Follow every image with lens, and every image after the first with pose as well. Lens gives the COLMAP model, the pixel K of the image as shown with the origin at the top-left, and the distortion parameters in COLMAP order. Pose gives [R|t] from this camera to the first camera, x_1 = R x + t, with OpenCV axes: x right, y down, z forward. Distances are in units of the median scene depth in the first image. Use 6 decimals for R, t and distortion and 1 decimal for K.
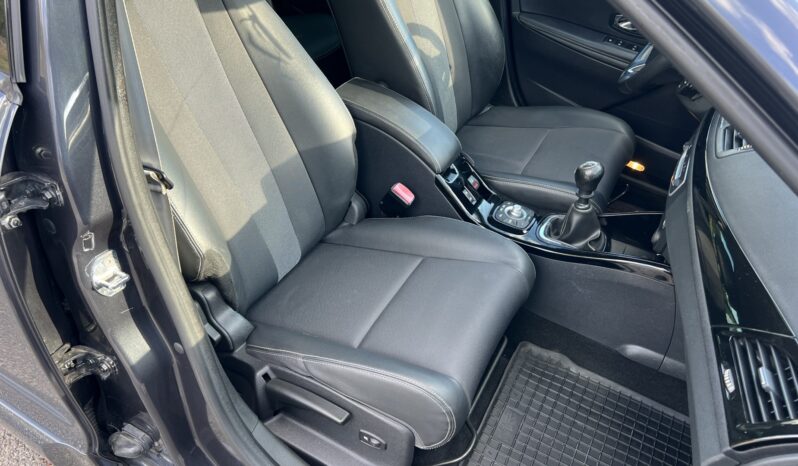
lens RADIAL K [[623.9, 0, 399.3], [0, 623.9, 245.8], [0, 0, 1]] dist [-0.000140, -0.054047]
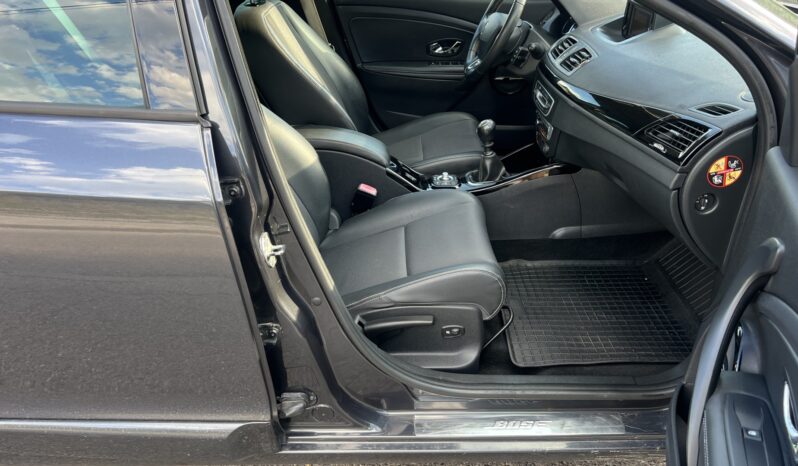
lens RADIAL K [[620.6, 0, 399.0], [0, 620.6, 233.0], [0, 0, 1]] dist [0.078606, -0.120659]
pose [[0.873751, -0.337929, 0.349805, -0.439783], [0.397156, 0.910883, -0.112068, 0.177583], [-0.280761, 0.236847, 0.930095, -0.223925]]
